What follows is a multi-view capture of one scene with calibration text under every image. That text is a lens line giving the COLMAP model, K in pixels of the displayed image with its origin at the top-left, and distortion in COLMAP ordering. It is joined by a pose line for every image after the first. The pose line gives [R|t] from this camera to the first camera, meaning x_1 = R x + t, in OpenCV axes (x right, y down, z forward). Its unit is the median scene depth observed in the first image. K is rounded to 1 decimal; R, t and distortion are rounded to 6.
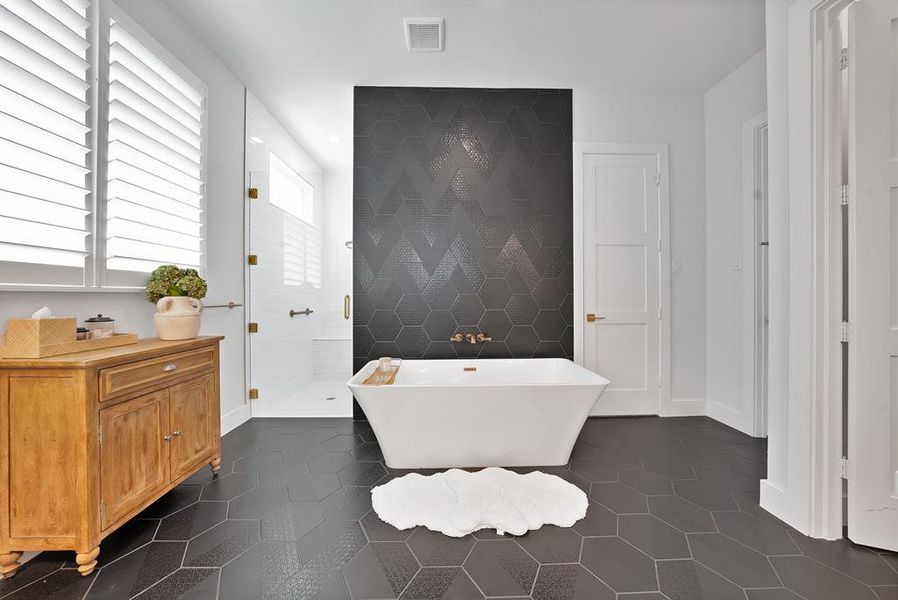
lens RADIAL K [[320.0, 0, 444.9], [0, 320.0, 297.0], [0, 0, 1]] dist [-0.001959, 0.000056]
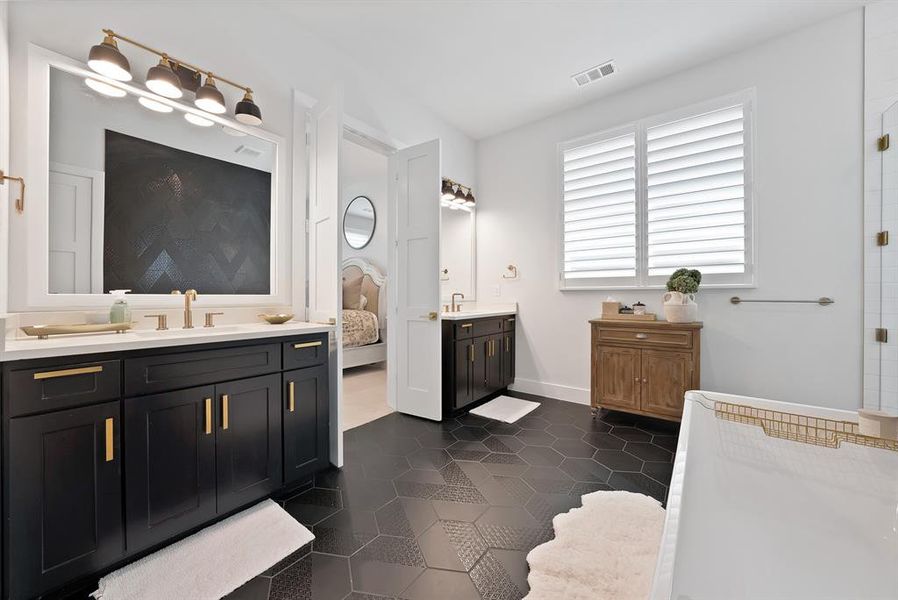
lens RADIAL K [[320.0, 0, 444.9], [0, 320.0, 297.0], [0, 0, 1]] dist [-0.001959, 0.000056]
pose [[-0.636946, 0.001954, -0.770906, 0.978962], [-0.002865, 0.999984, 0.004902, 0.021986], [0.770903, 0.005331, -0.636930, 1.272539]]
